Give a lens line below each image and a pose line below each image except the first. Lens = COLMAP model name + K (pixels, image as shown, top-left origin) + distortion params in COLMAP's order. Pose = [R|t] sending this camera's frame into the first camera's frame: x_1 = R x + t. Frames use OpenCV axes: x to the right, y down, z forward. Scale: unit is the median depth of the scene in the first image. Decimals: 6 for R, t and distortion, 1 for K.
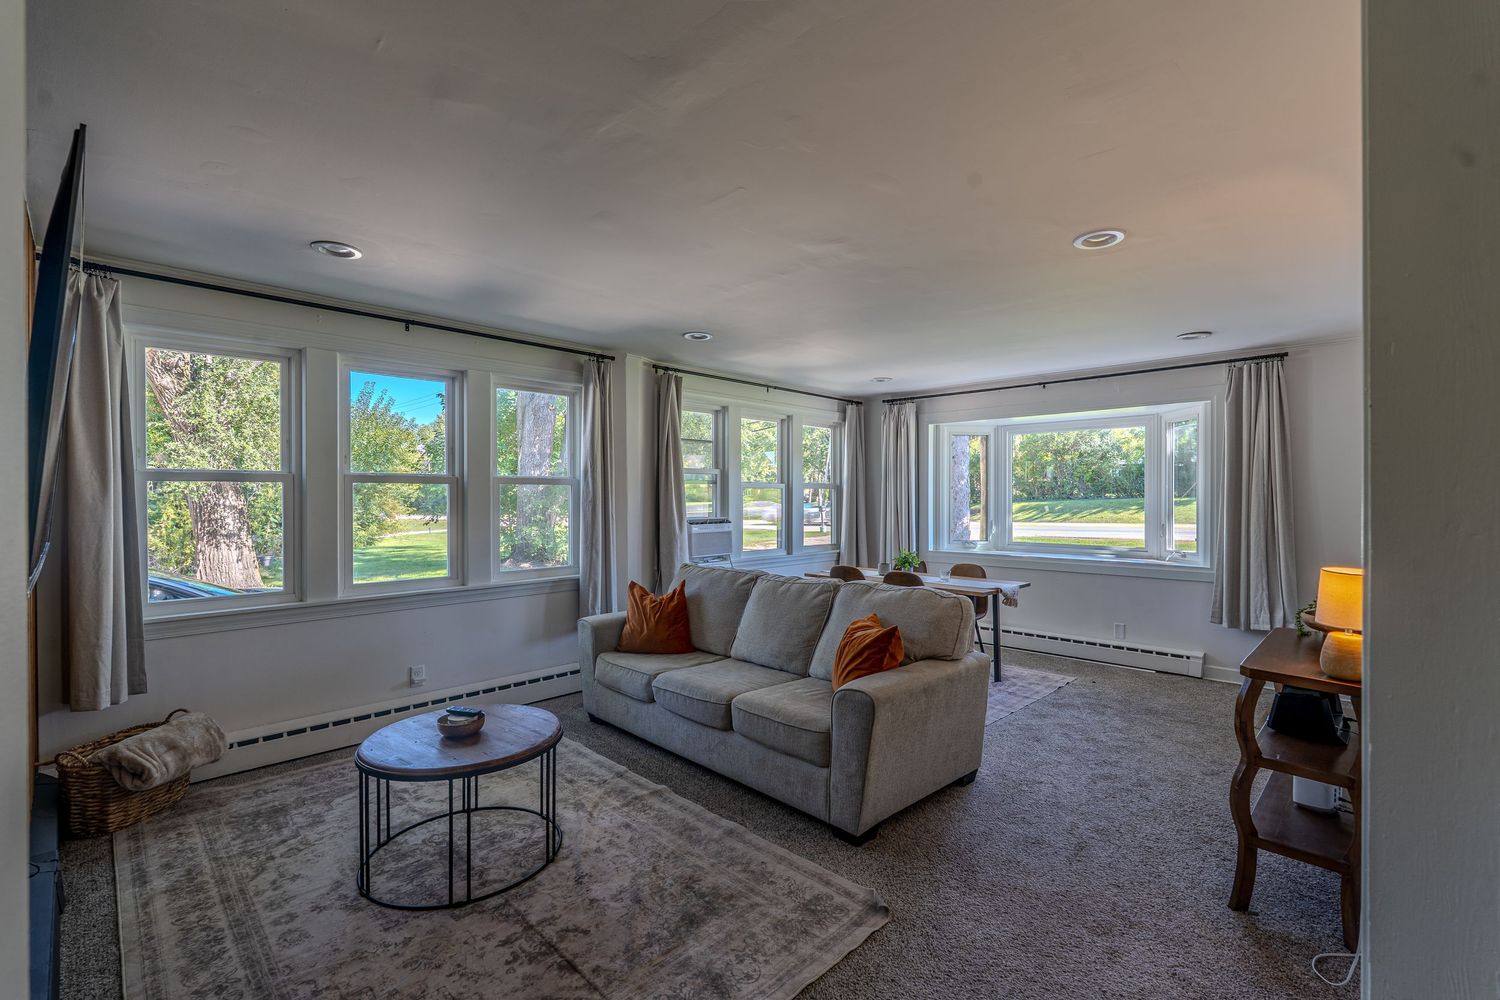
lens RADIAL K [[673.6, 0, 753.7], [0, 673.6, 501.0], [0, 0, 1]] dist [0.000914, 0.000067]
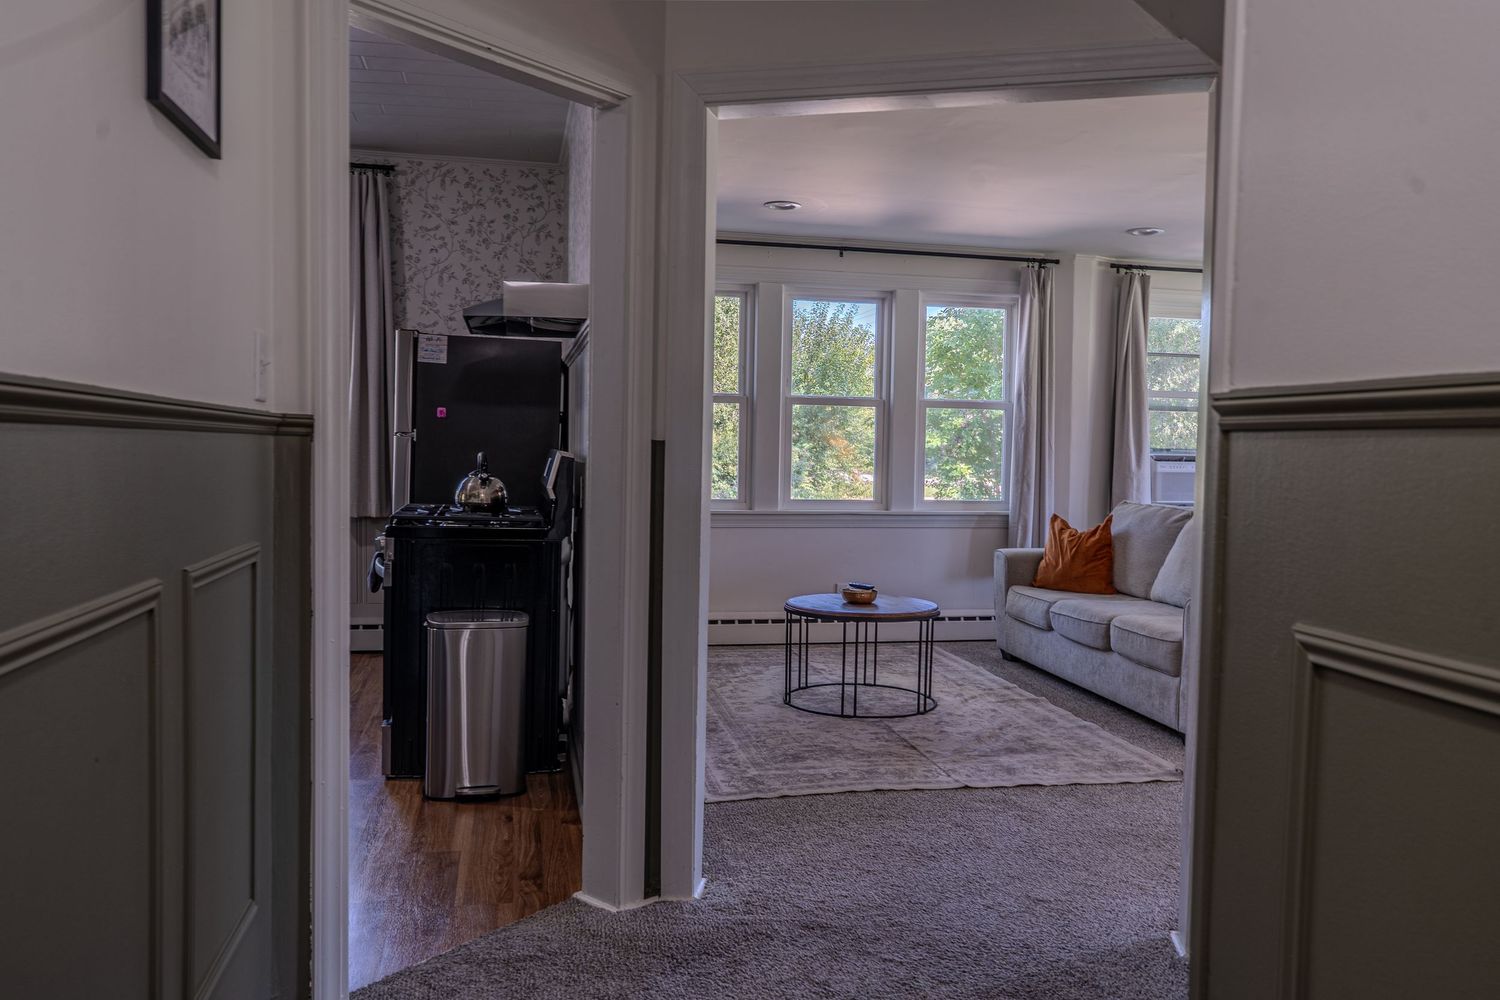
lens RADIAL K [[1134.3, 0, 751.4], [0, 1134.3, 509.1], [0, 0, 1]] dist [-0.003532, -0.001014]
pose [[0.833381, 0.046772, -0.550716, 0.335709], [-0.023358, 0.998503, 0.049455, 0.049136], [0.552205, -0.028352, 0.833226, -0.519299]]
